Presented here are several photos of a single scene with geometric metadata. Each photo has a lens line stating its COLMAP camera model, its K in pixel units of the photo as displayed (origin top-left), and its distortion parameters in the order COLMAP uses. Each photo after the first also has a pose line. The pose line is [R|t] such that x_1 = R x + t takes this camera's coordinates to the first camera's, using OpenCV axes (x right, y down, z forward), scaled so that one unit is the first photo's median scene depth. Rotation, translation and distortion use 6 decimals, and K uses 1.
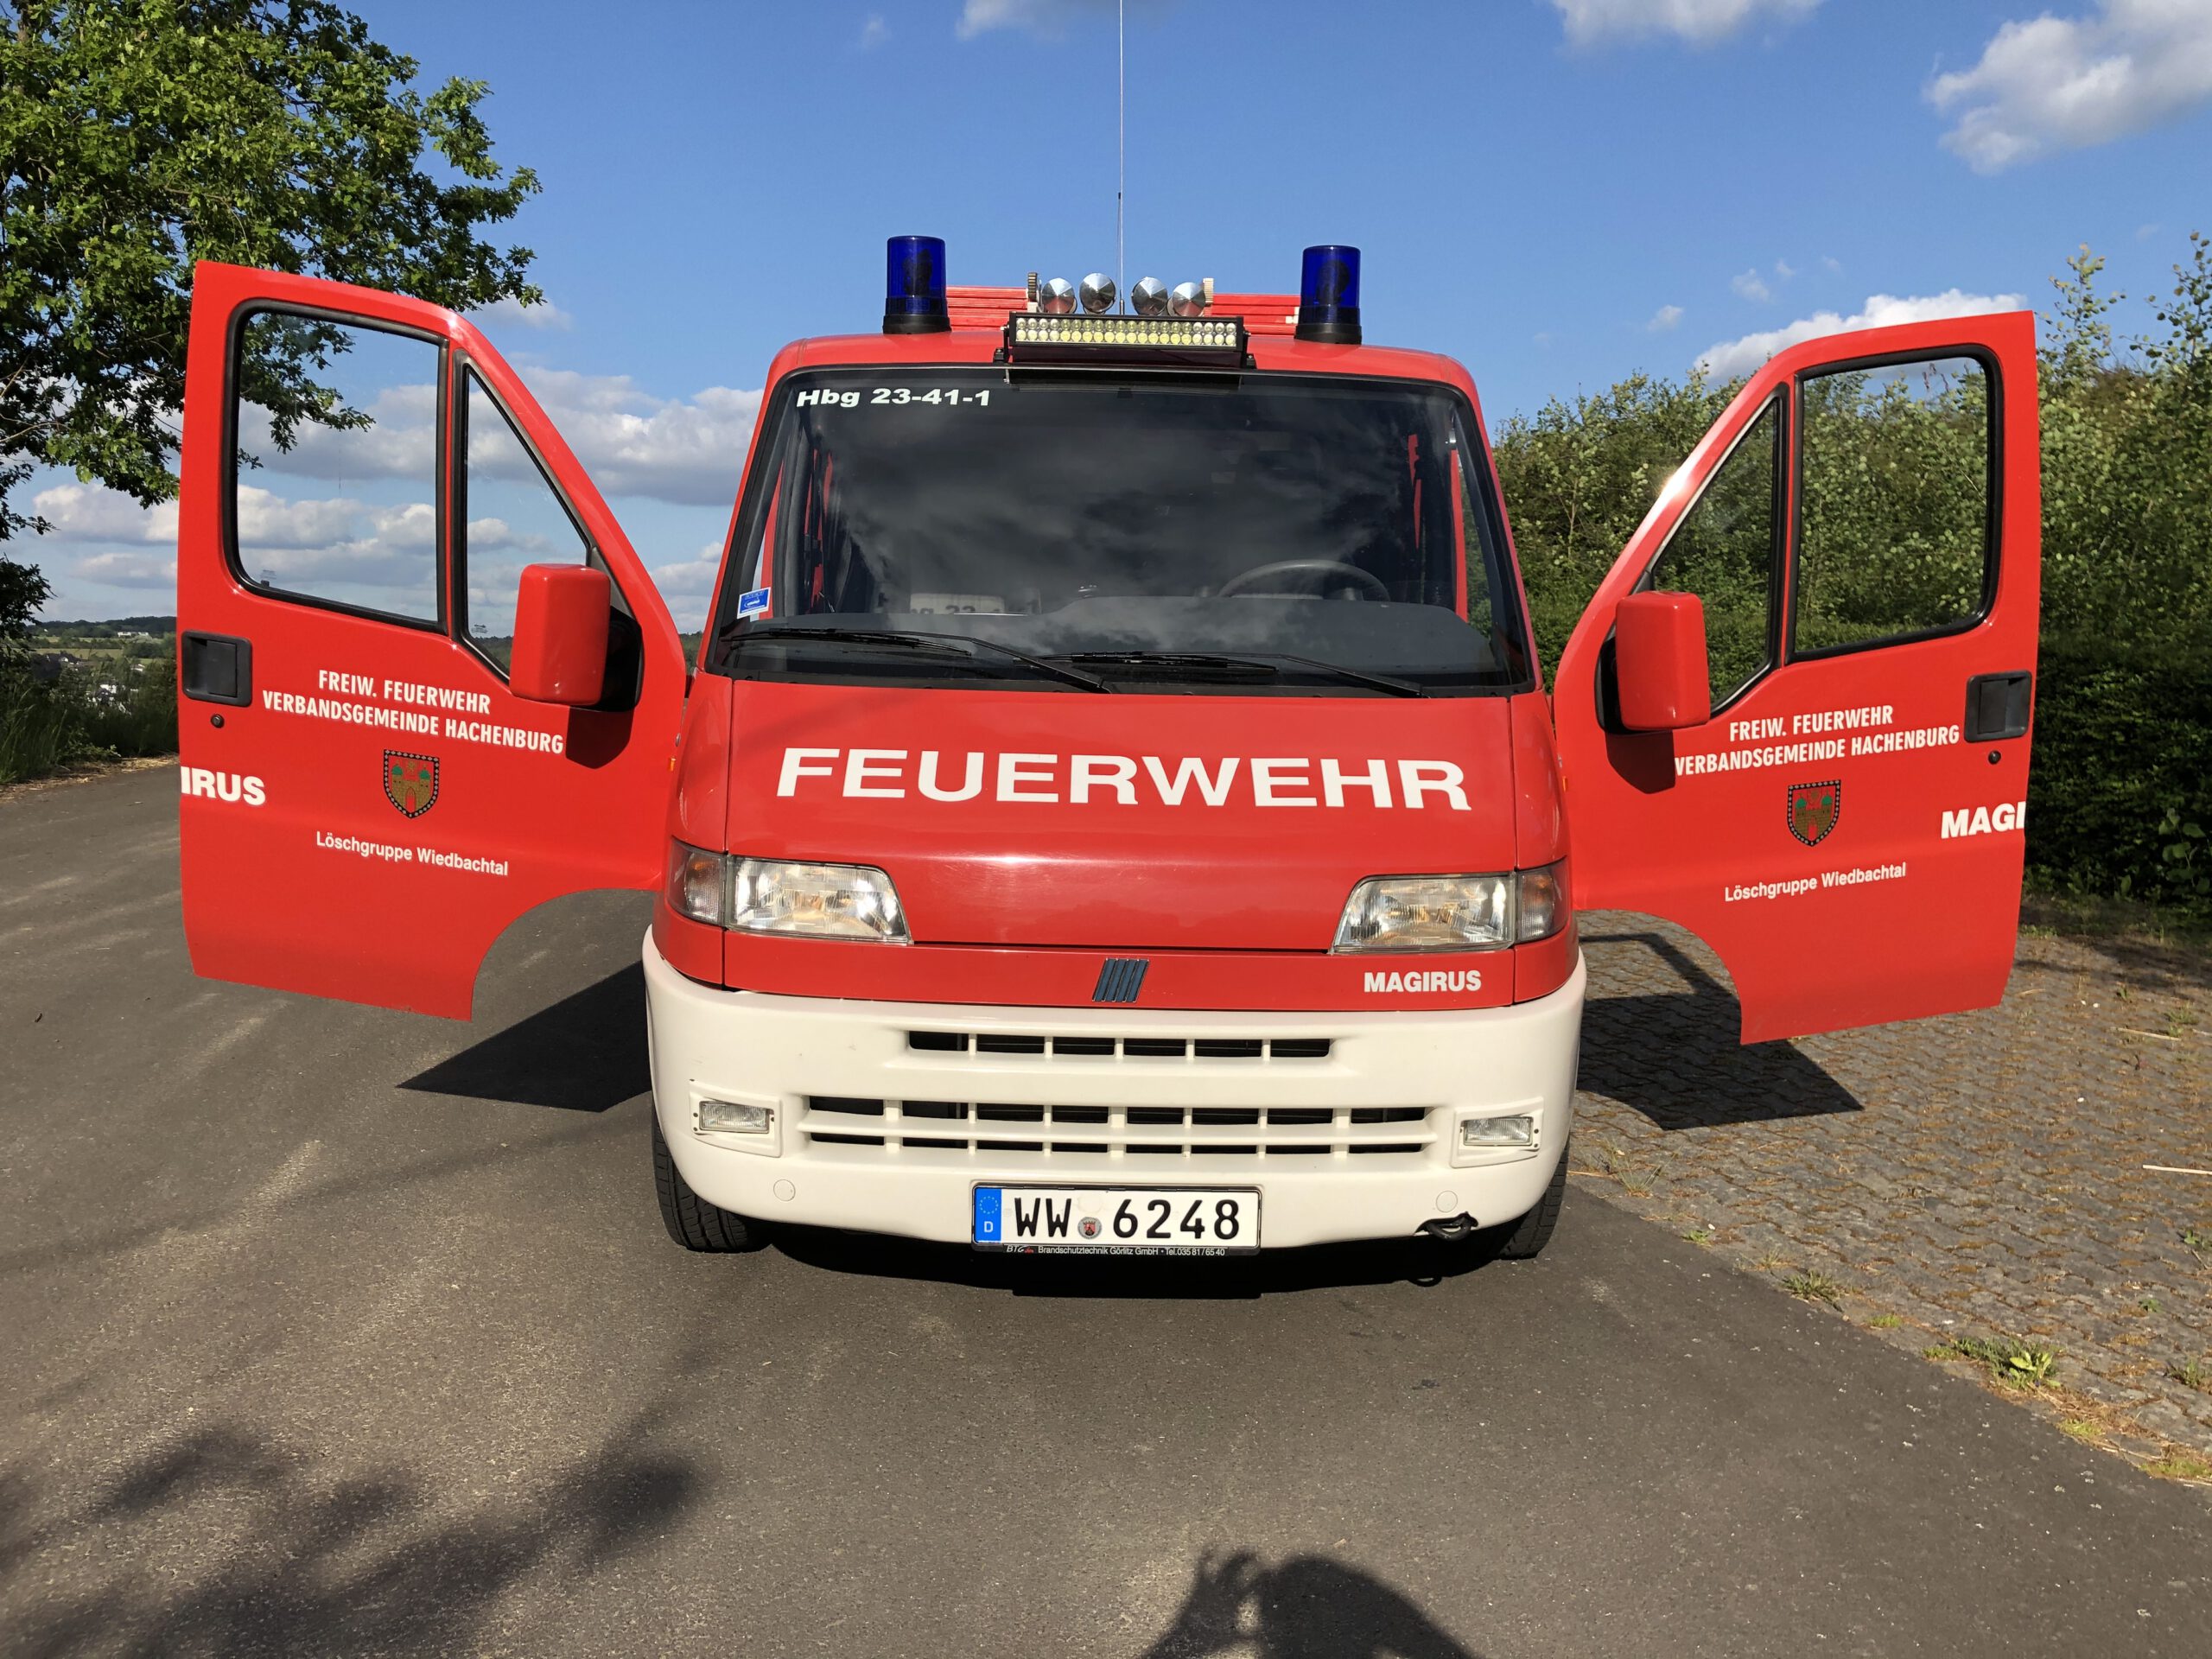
lens RADIAL K [[1818.2, 0, 1134.9], [0, 1818.2, 801.6], [0, 0, 1]] dist [0.009711, -0.006107]
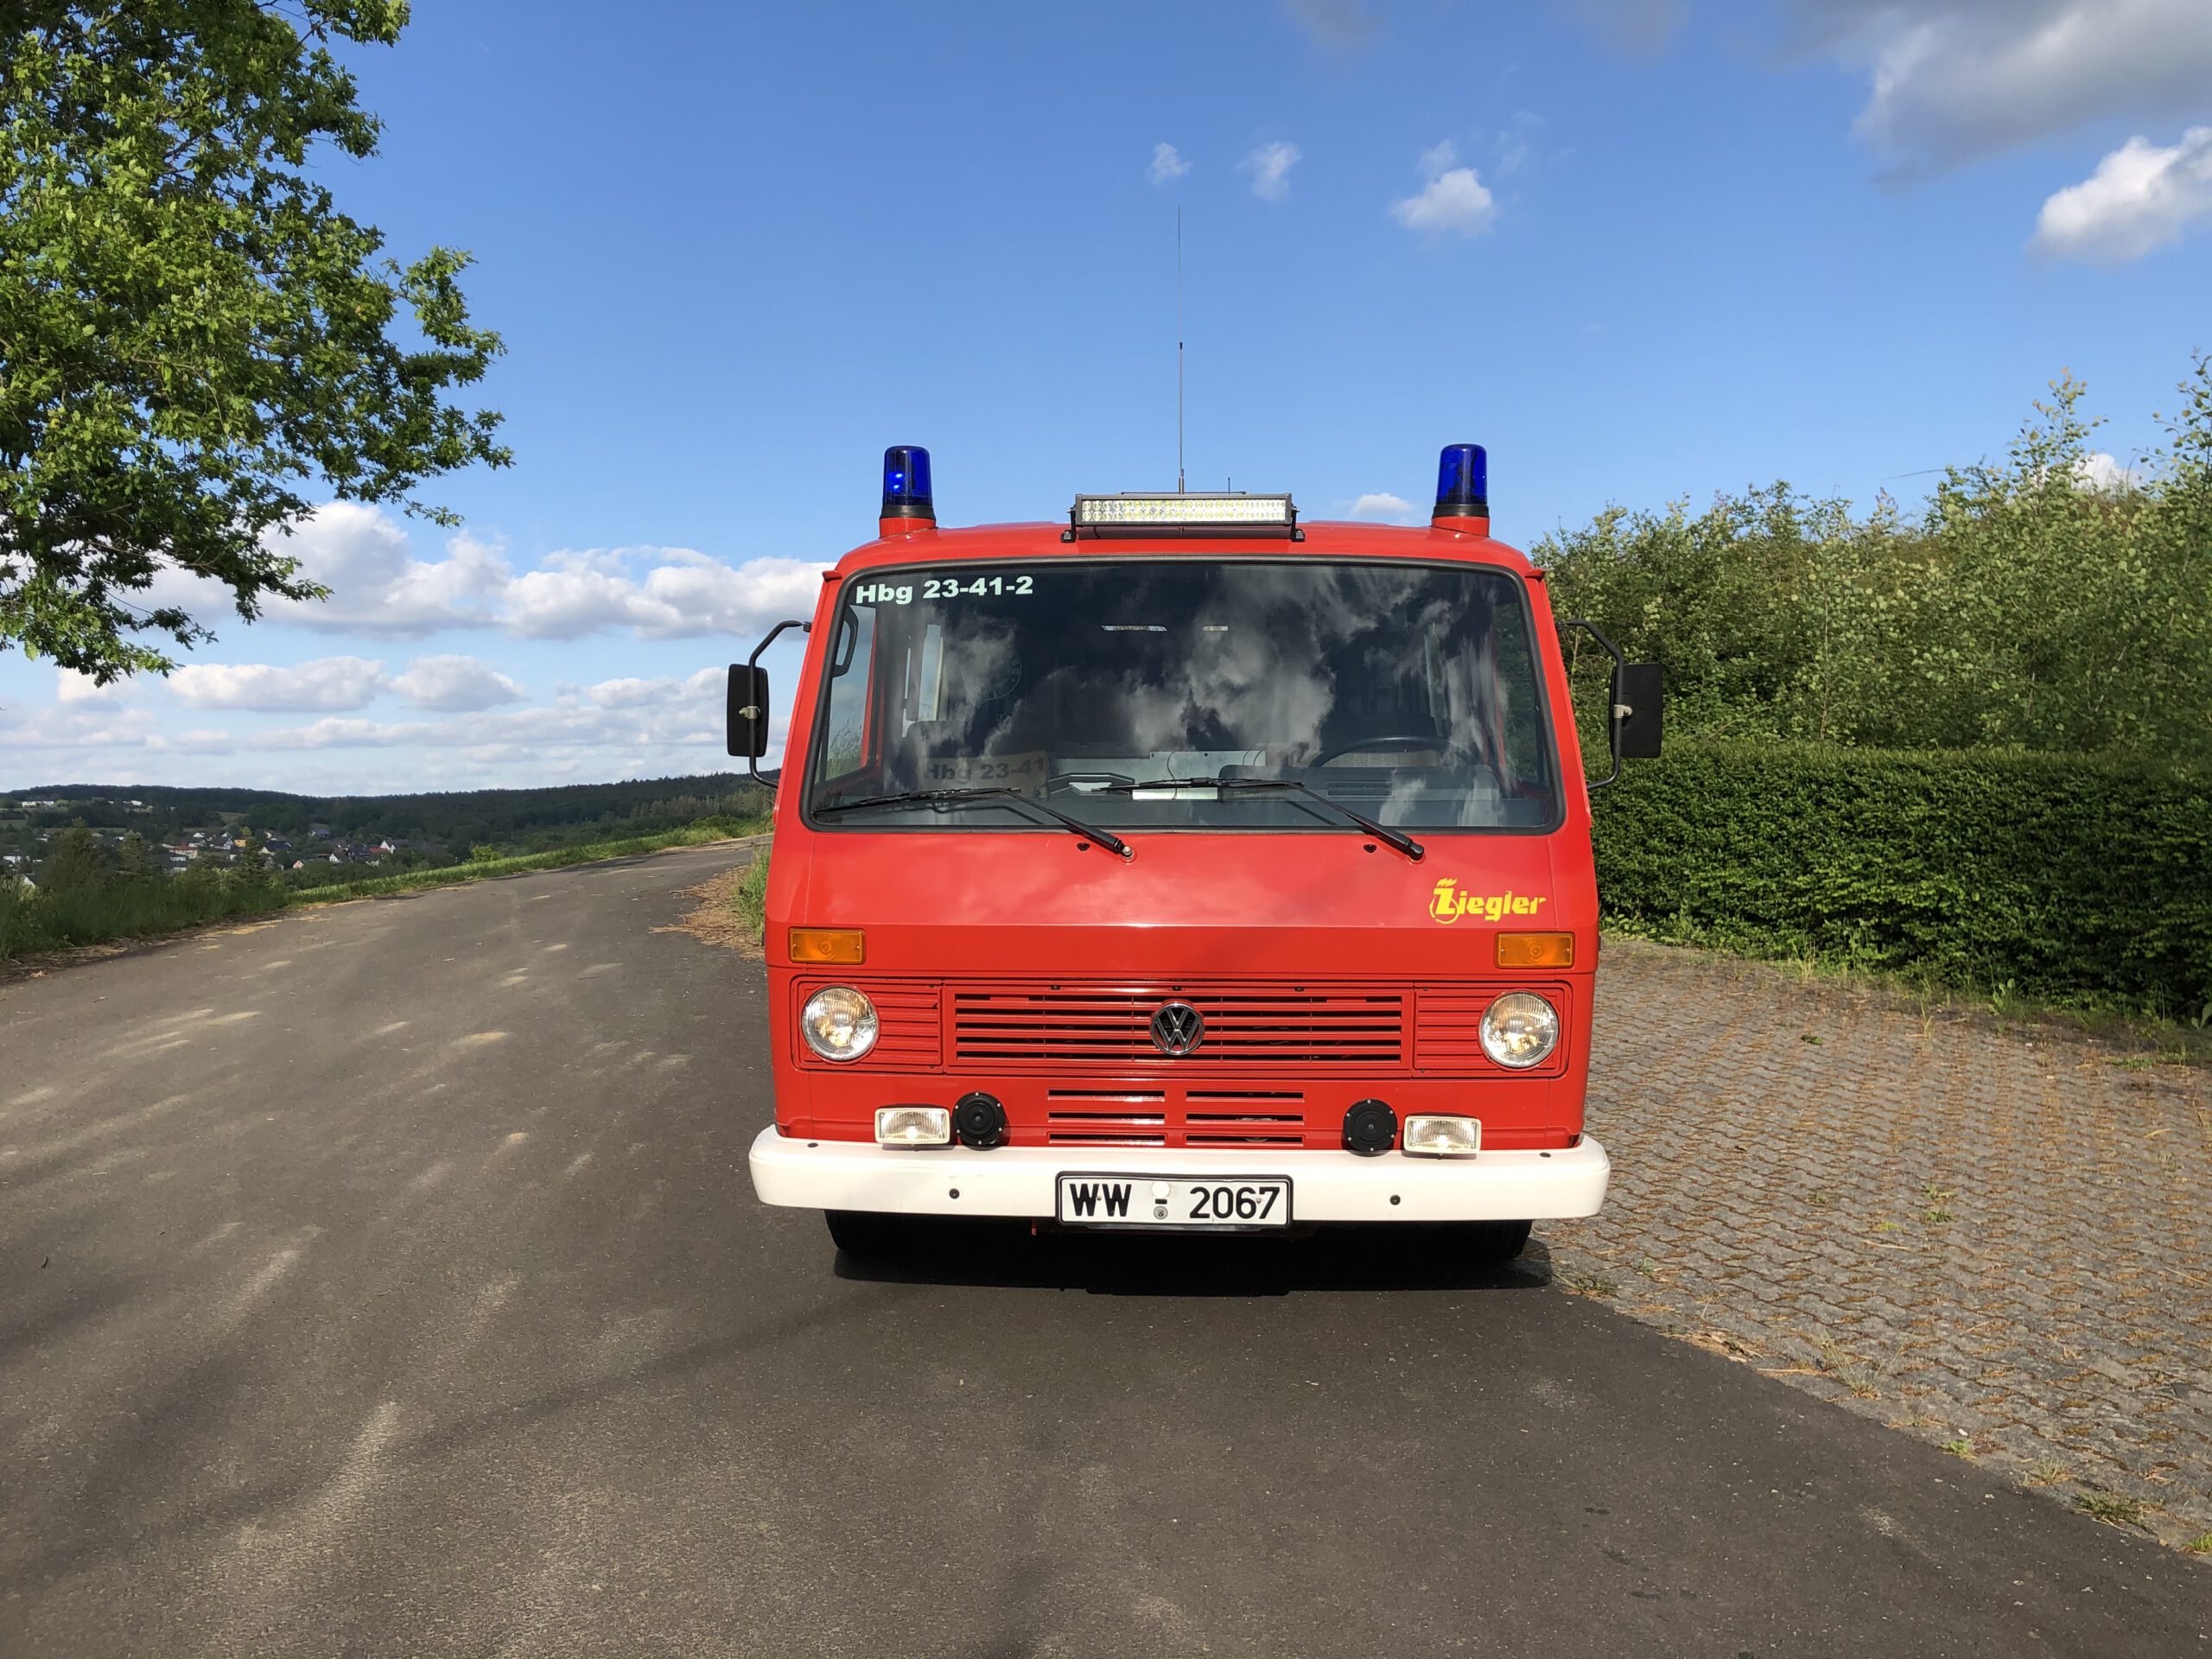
lens RADIAL K [[1804.5, 0, 1138.9], [0, 1804.5, 784.4], [0, 0, 1]] dist [0.011717, 0.002733]
pose [[0.998331, -0.034109, 0.046610, -0.067994], [0.037812, 0.995994, -0.081027, -0.017236], [-0.043660, 0.082654, 0.995622, 0.045759]]
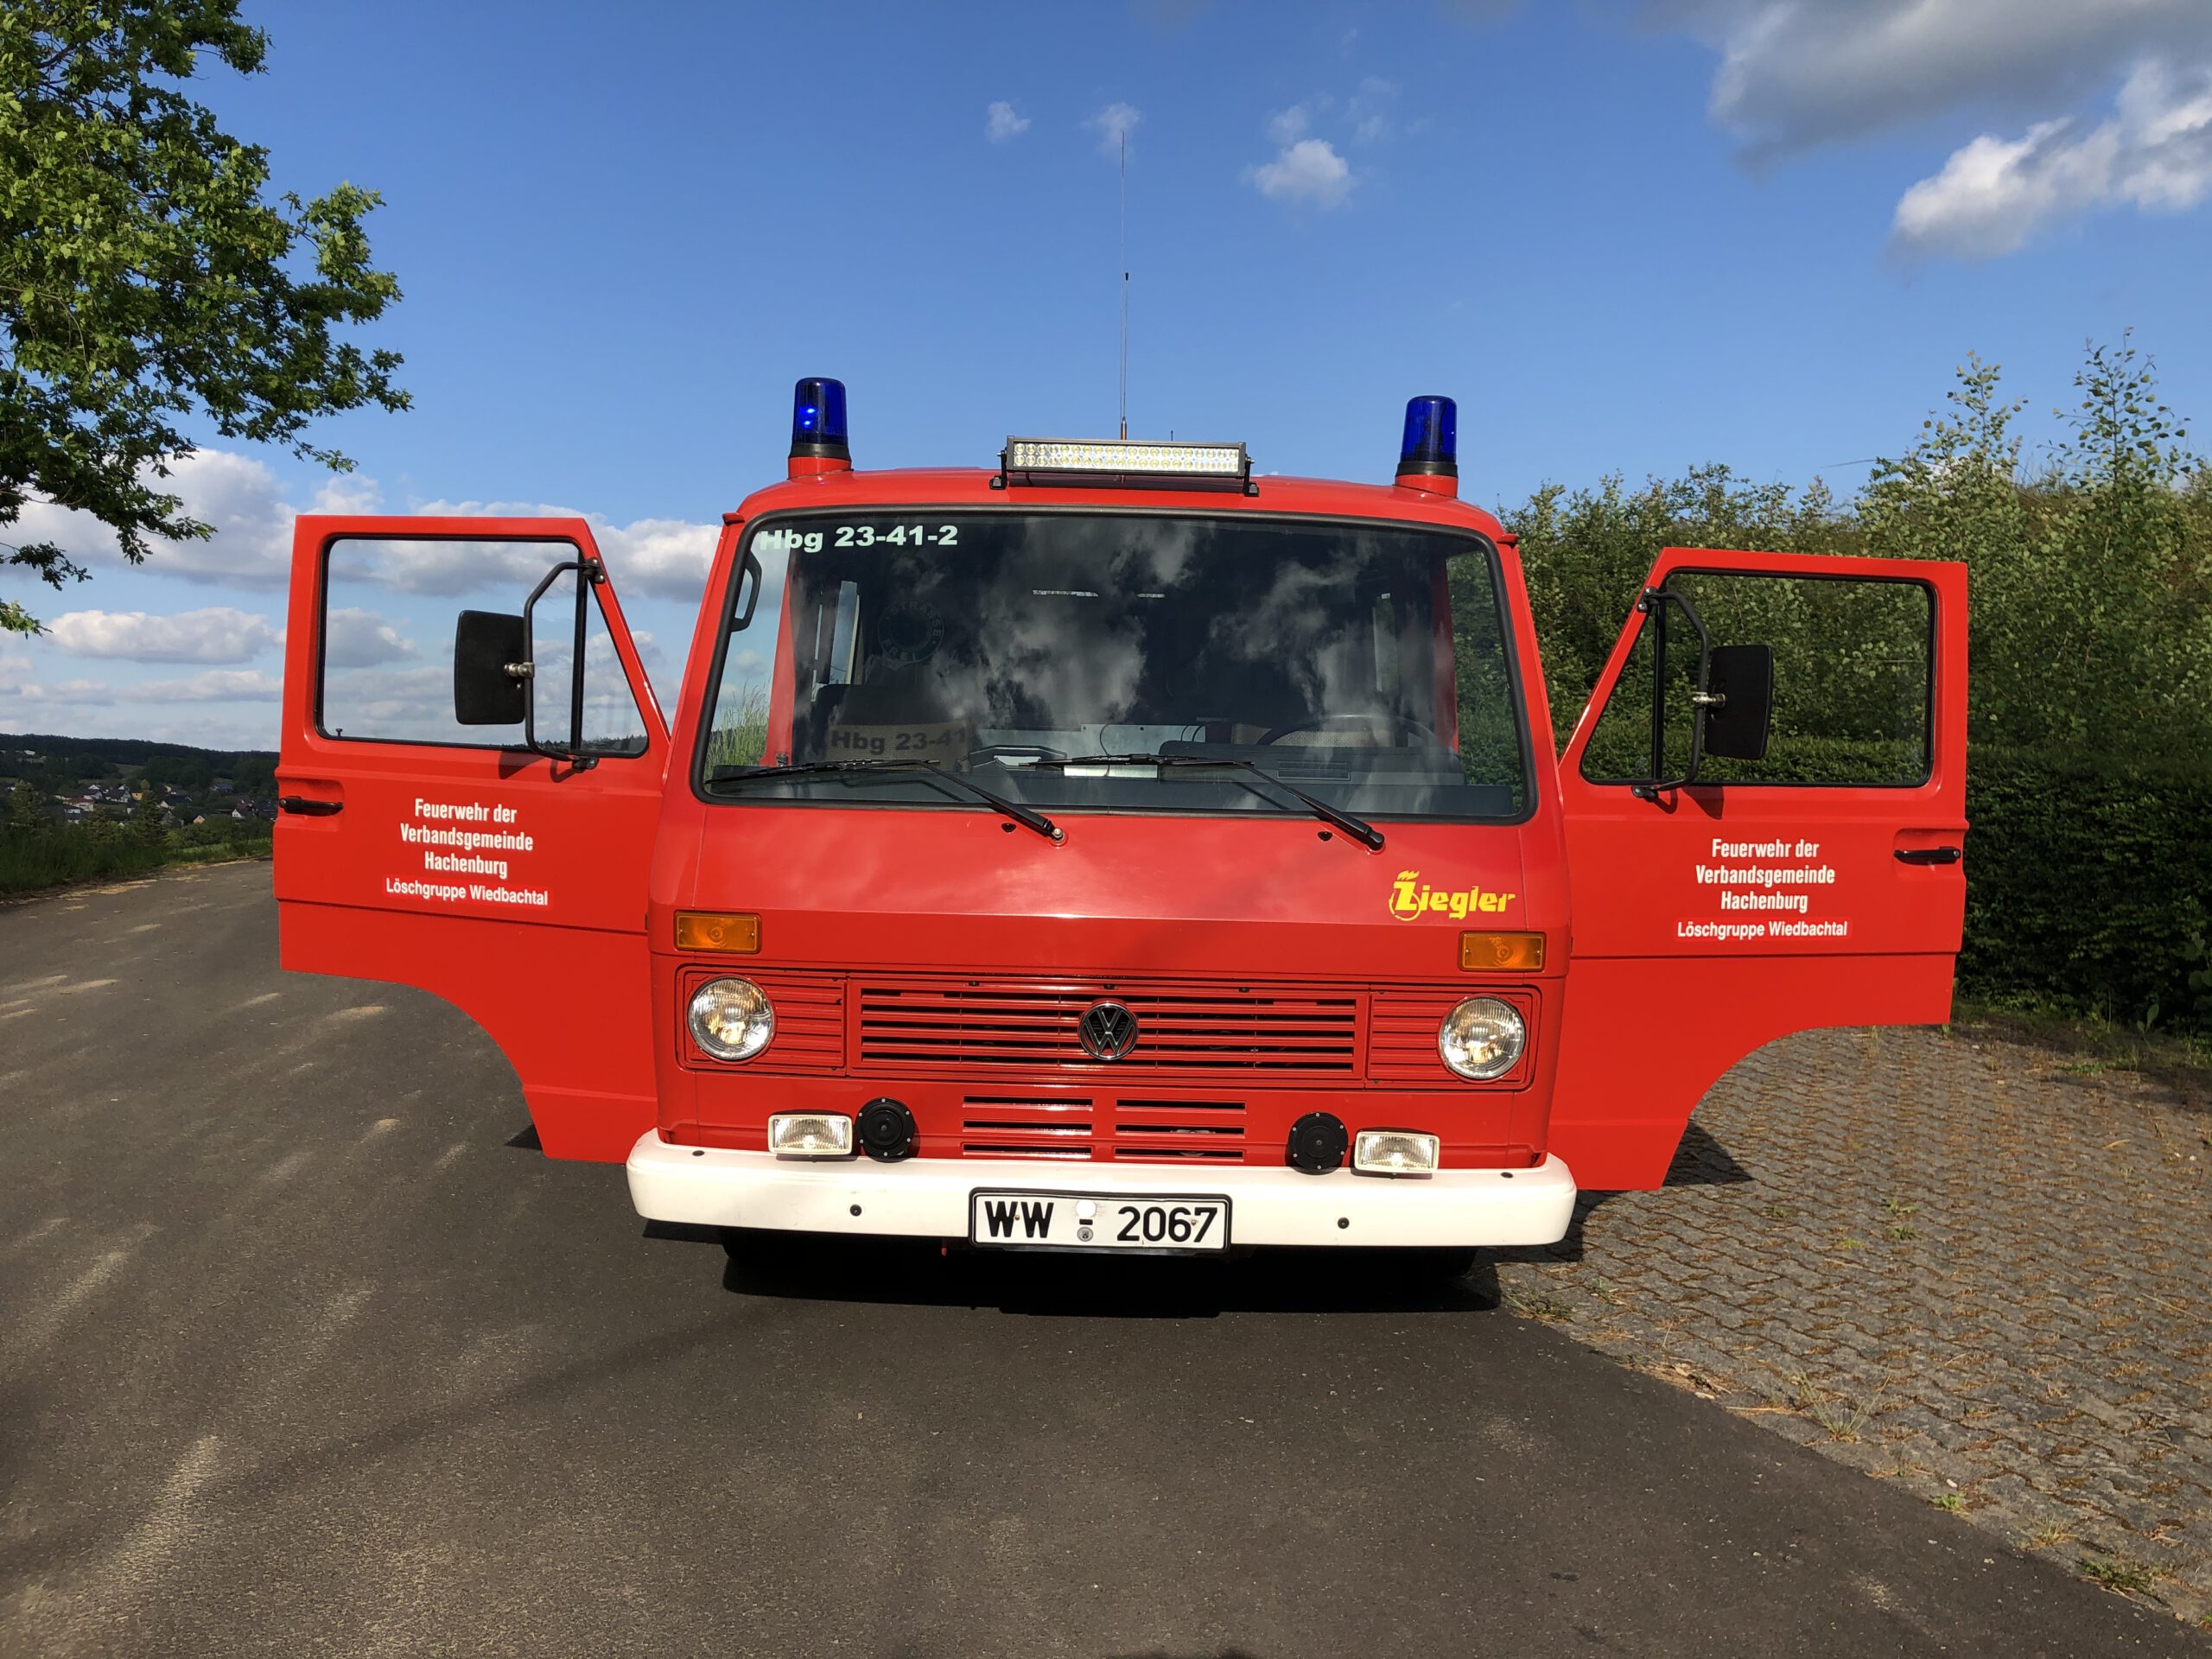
lens RADIAL K [[1789.7, 0, 1138.8], [0, 1789.7, 804.3], [0, 0, 1]] dist [0.038646, -0.042128]
pose [[0.995792, -0.013730, 0.090609, -0.068576], [0.018700, 0.998354, -0.054227, -0.022157], [-0.089715, 0.055693, 0.994409, 0.099930]]
